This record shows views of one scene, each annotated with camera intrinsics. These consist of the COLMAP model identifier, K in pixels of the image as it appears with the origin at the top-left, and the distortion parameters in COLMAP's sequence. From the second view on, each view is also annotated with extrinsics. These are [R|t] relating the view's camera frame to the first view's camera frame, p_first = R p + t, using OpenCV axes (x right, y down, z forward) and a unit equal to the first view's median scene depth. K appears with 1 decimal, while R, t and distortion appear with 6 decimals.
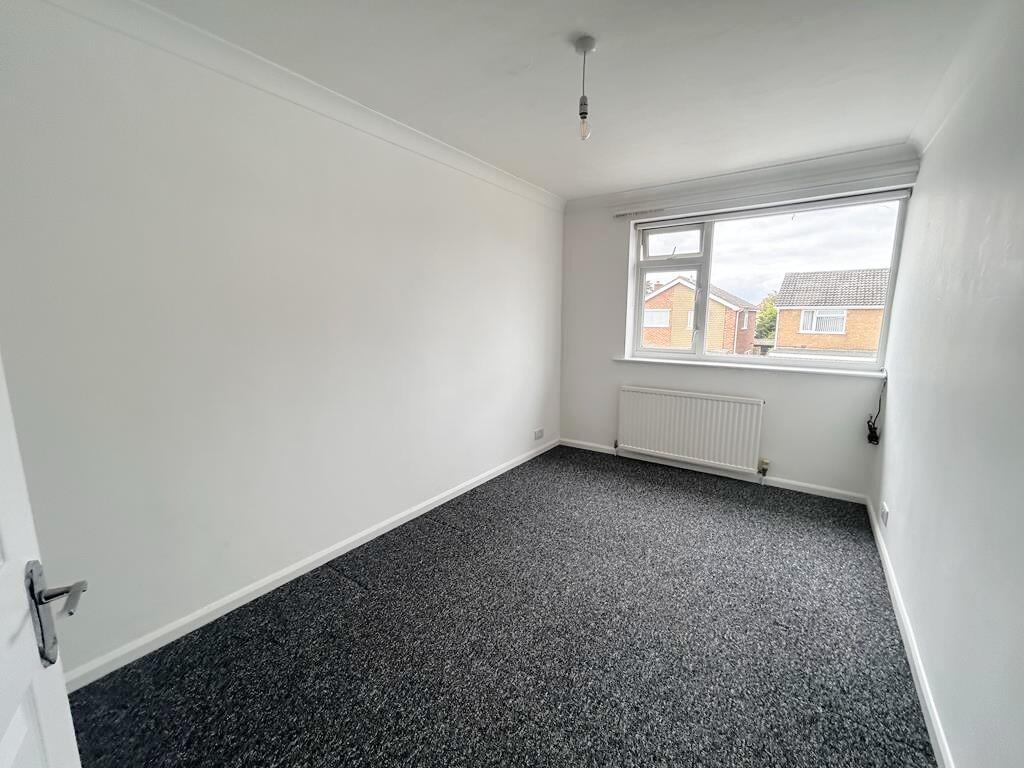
lens RADIAL K [[413.7, 0, 512.1], [0, 413.7, 382.5], [0, 0, 1]] dist [0.001851, 0.000151]
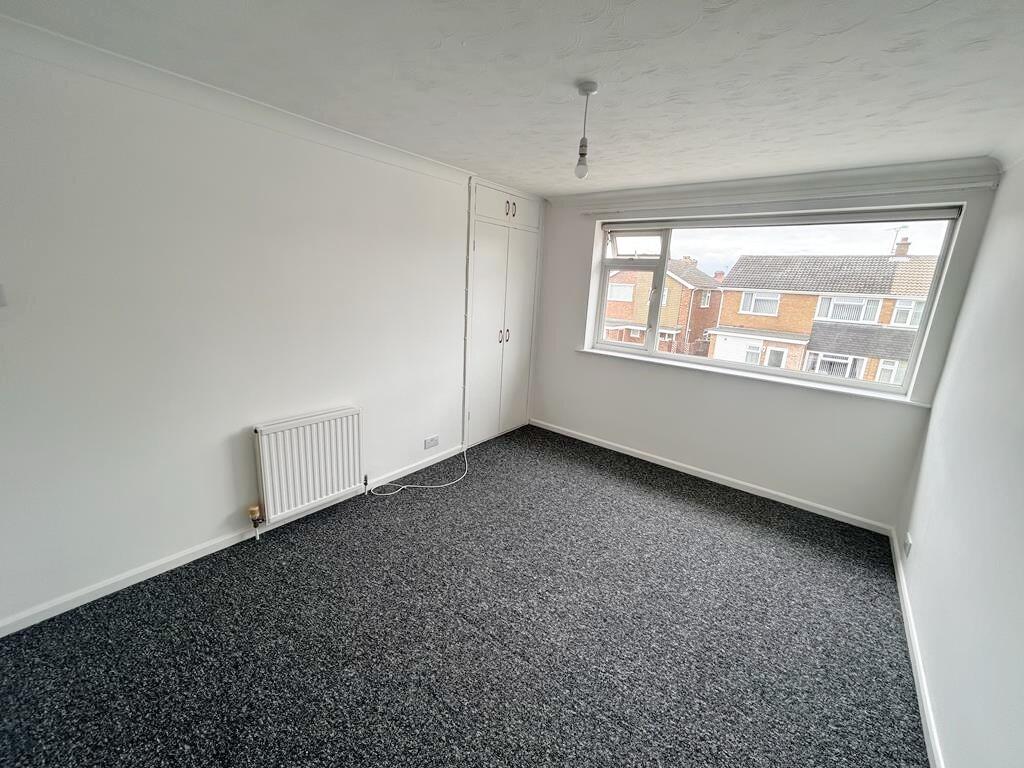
lens RADIAL K [[413.7, 0, 510.6], [0, 413.7, 381.7], [0, 0, 1]] dist [0.001851, 0.000151]
pose [[0.991091, 0.111000, -0.073603, 0.170380], [-0.108618, 0.993445, 0.035619, 0.008111], [0.077074, -0.027307, 0.996651, -0.084635]]
